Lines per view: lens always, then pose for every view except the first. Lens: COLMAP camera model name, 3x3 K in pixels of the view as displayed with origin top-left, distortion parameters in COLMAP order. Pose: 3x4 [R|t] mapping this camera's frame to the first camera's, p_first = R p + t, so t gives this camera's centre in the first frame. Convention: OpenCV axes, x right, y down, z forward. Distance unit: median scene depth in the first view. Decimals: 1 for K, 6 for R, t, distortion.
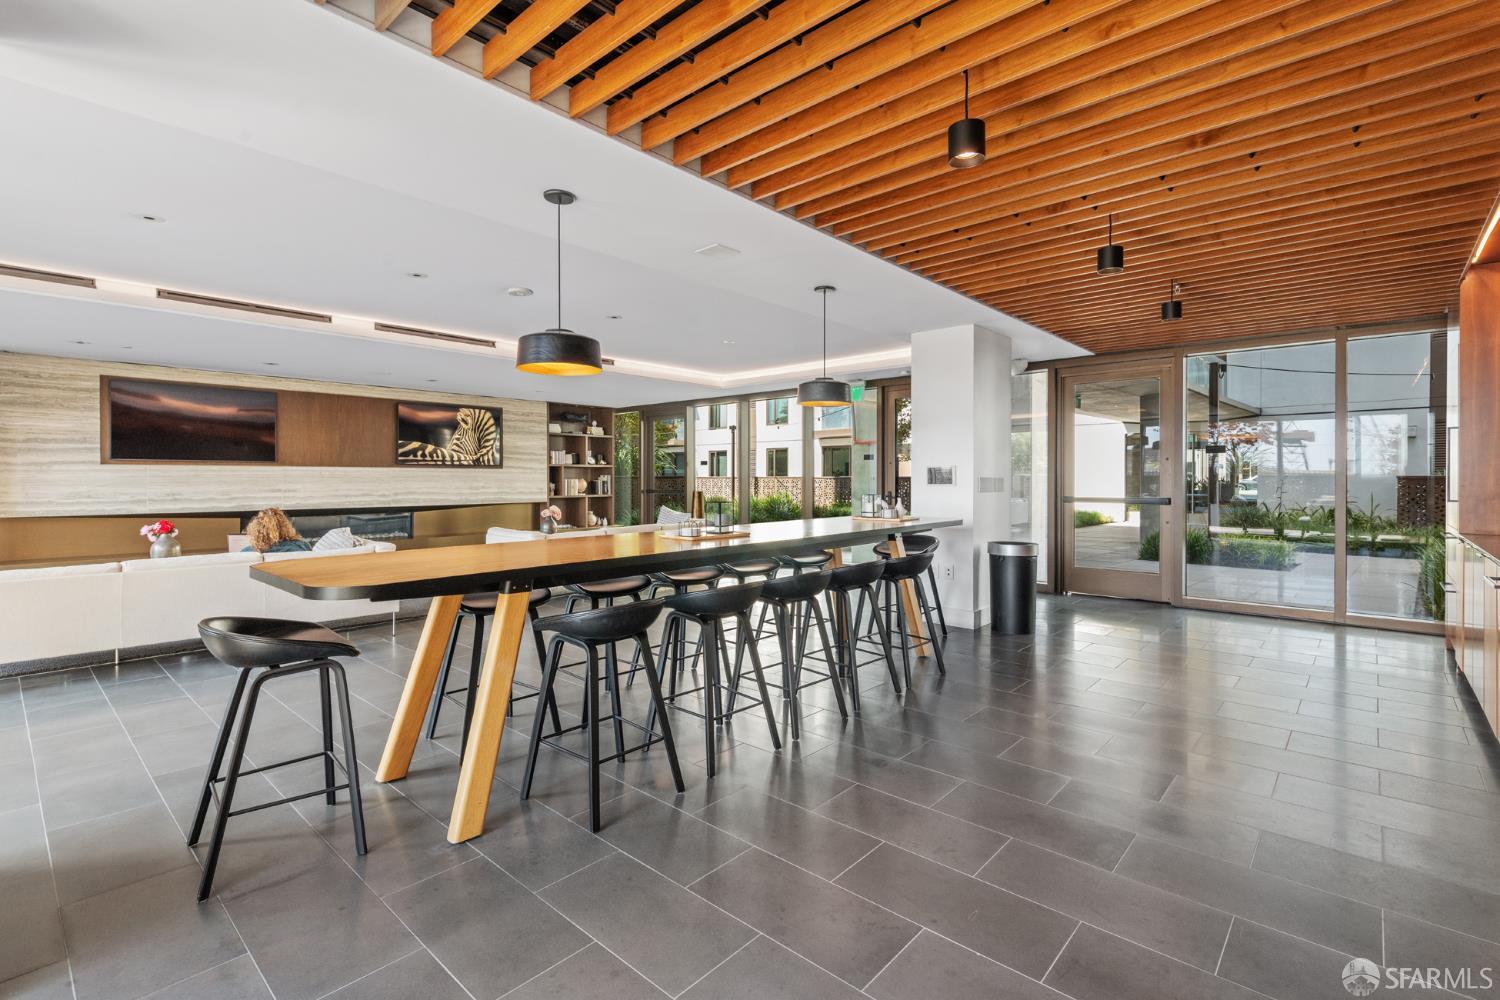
lens RADIAL K [[693.3, 0, 753.4], [0, 693.3, 486.6], [0, 0, 1]] dist [-0.005346, -0.000399]
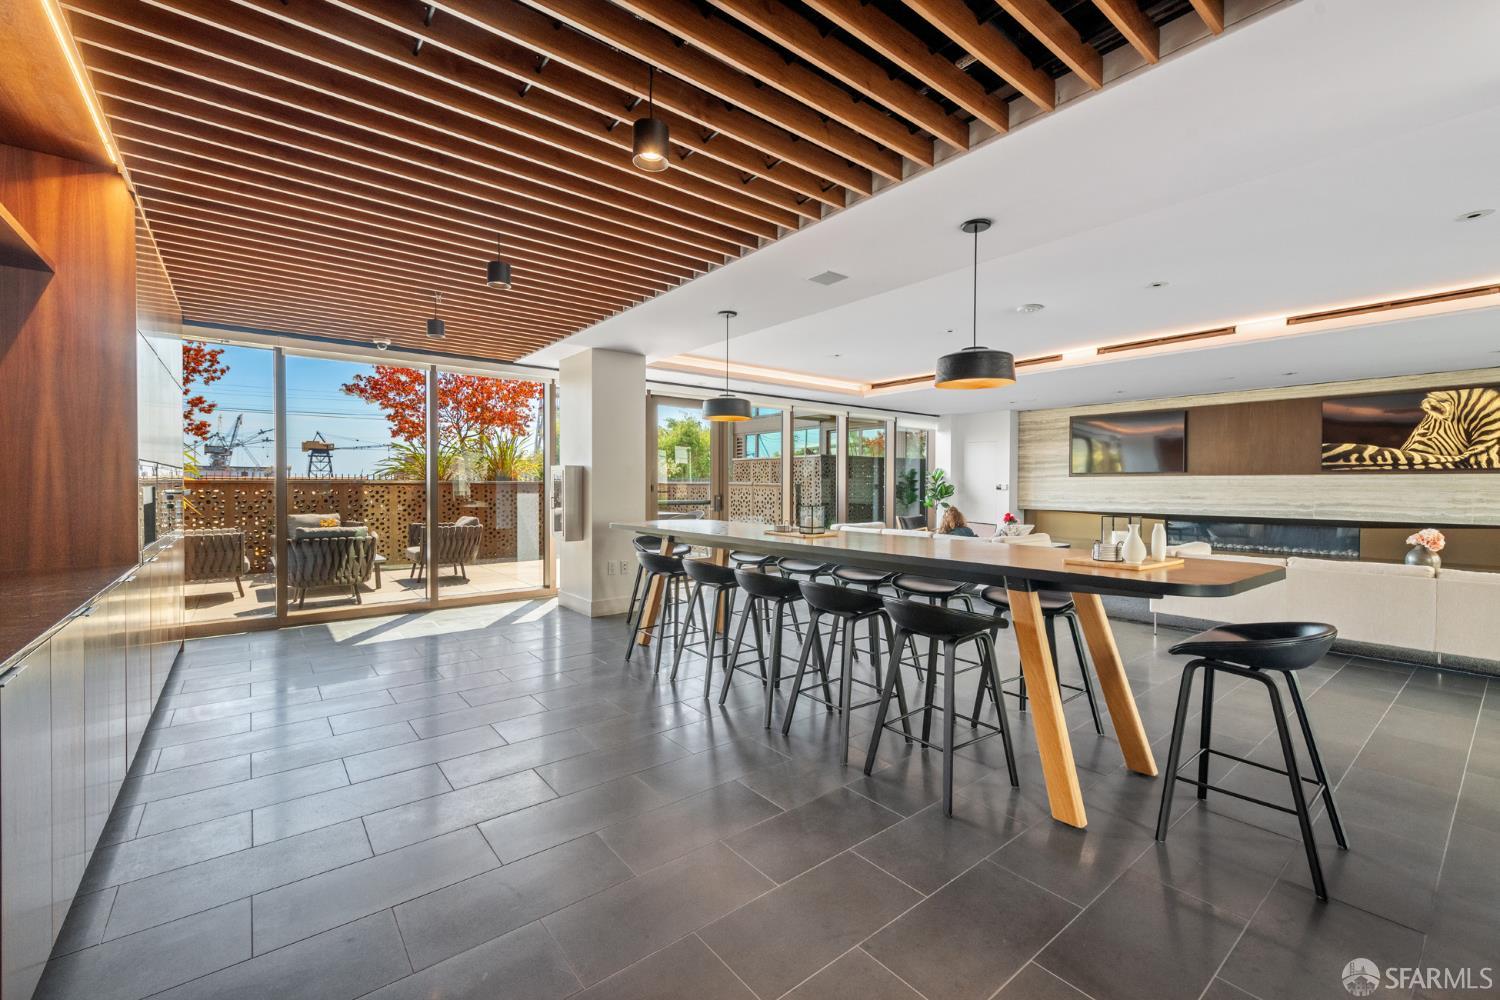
lens RADIAL K [[627.8, 0, 755.6], [0, 627.8, 491.8], [0, 0, 1]] dist [0.003435, 0.000176]
pose [[-0.168621, 0.009090, -0.985639, 0.392103], [-0.016387, 0.999793, 0.012024, -0.003867], [0.985545, 0.018179, -0.168437, 0.437836]]
